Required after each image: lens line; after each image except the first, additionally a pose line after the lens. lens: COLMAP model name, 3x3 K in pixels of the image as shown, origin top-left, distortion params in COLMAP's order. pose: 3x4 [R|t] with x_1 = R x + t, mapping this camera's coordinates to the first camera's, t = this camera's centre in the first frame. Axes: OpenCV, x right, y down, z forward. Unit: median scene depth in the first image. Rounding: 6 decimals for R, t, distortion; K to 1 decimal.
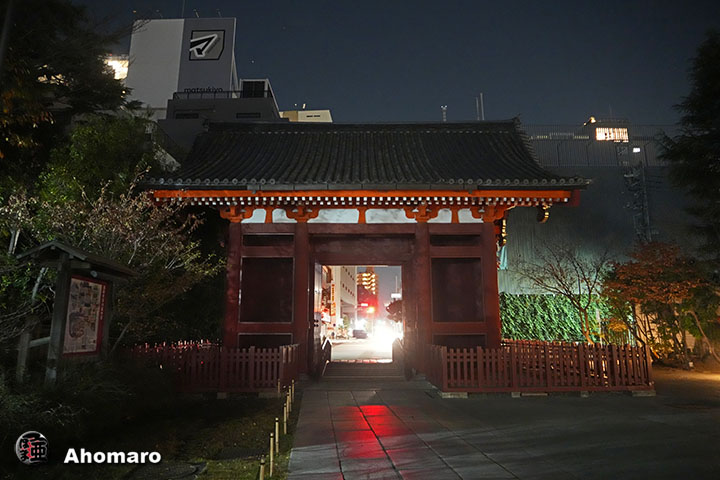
lens RADIAL K [[512.4, 0, 360.0], [0, 512.4, 240.0], [0, 0, 1]] dist [-0.001945, -0.000587]
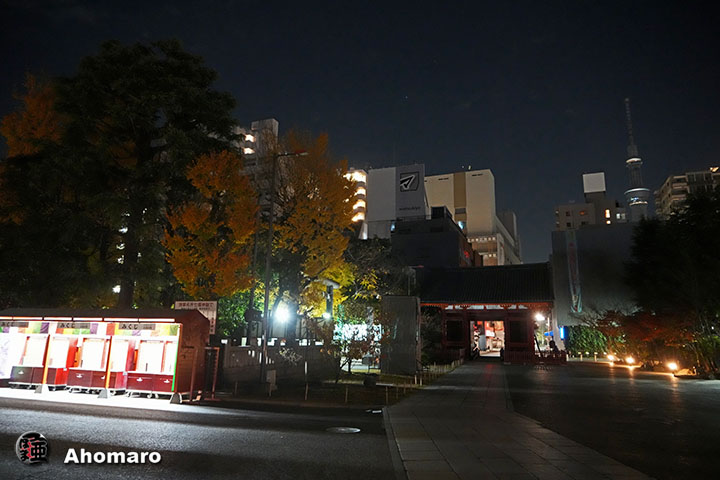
lens RADIAL K [[494.1, 0, 360.0], [0, 494.1, 240.0], [0, 0, 1]] dist [0.000273, -0.000014]
pose [[0.939058, -0.060064, -0.338471, 0.254226], [0.049597, 0.997988, -0.039497, -0.283834], [0.340163, 0.020302, 0.940147, -1.569554]]
